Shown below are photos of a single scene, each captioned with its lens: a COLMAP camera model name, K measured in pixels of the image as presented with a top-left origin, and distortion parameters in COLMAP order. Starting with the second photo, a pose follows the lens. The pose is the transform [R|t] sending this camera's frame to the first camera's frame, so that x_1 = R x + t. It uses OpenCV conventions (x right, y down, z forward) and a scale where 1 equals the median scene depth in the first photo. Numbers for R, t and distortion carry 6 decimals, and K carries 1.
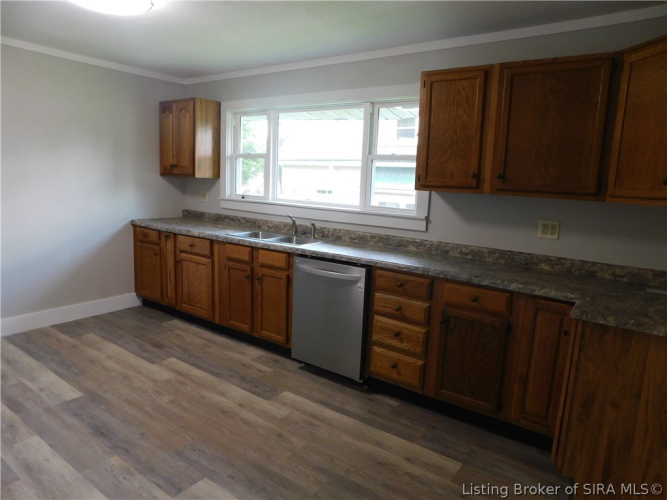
lens RADIAL K [[440.7, 0, 338.0], [0, 440.7, 245.4], [0, 0, 1]] dist [-0.060440, 0.039707]
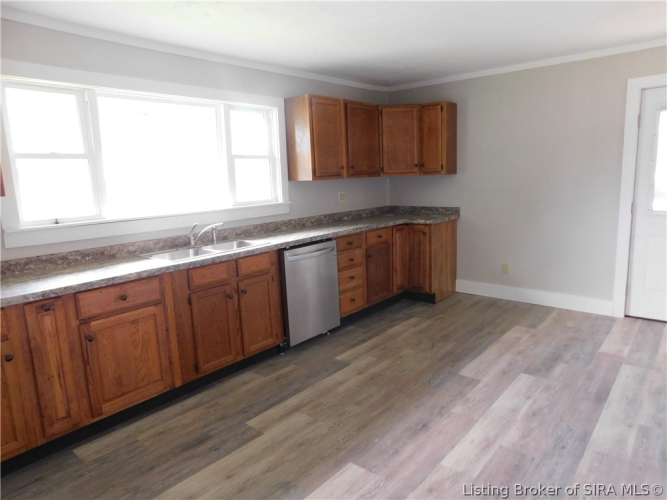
lens RADIAL K [[440.7, 0, 338.0], [0, 440.7, 245.4], [0, 0, 1]] dist [-0.060440, 0.039707]
pose [[0.079393, -0.207737, 0.974957, -1.176822], [0.192220, 0.962880, 0.189511, -0.172973], [-0.978135, 0.172361, 0.116377, 0.792492]]
